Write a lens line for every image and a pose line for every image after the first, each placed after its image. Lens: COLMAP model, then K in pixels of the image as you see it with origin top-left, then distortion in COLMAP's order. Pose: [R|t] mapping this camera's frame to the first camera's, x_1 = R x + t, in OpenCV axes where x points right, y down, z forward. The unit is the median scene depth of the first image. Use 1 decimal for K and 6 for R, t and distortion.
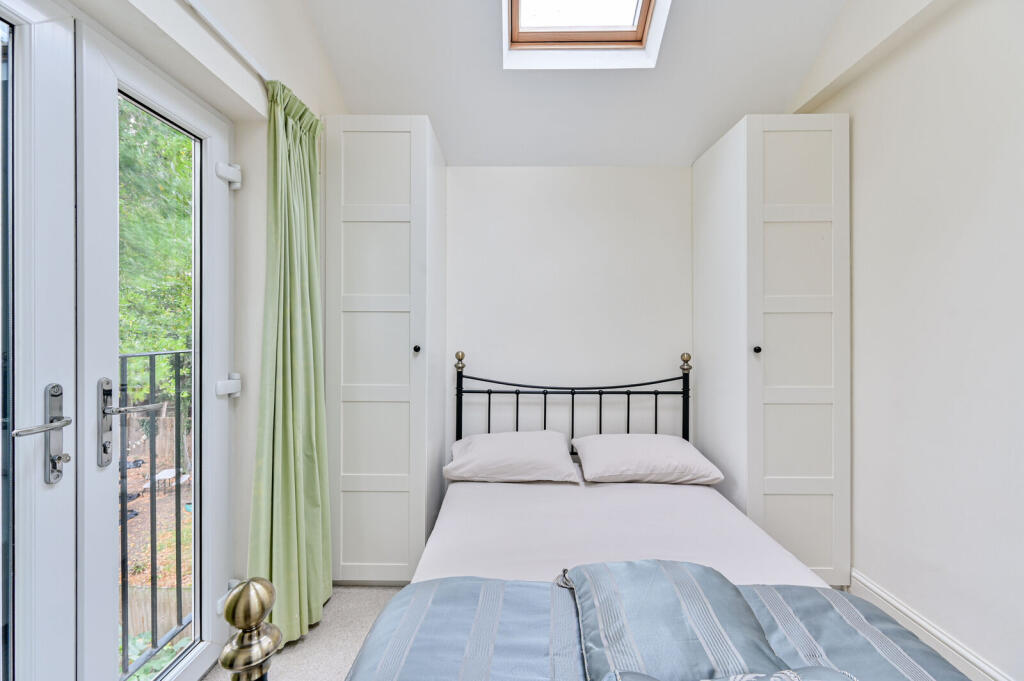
lens RADIAL K [[404.9, 0, 511.5], [0, 404.9, 331.2], [0, 0, 1]] dist [-0.001117, -0.000104]
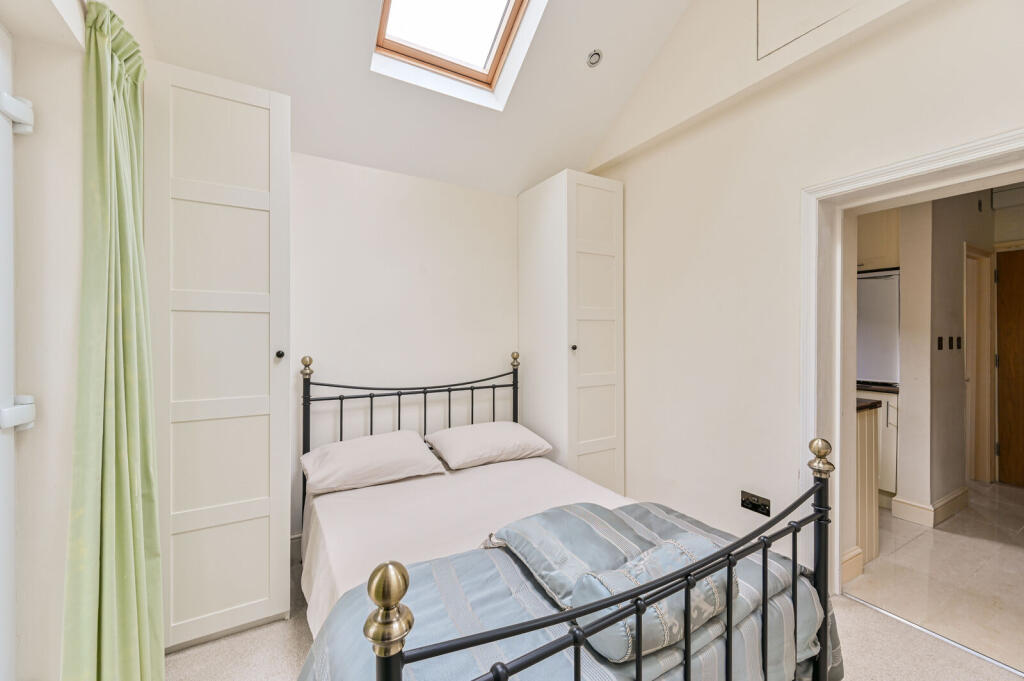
lens RADIAL K [[402.0, 0, 513.3], [0, 402.0, 334.4], [0, 0, 1]] dist [-0.000684, 0.000288]
pose [[0.856883, -0.003656, 0.515498, -0.227684], [0.002254, 0.999992, 0.003345, -0.002386], [-0.515506, -0.001705, 0.856885, -0.026763]]
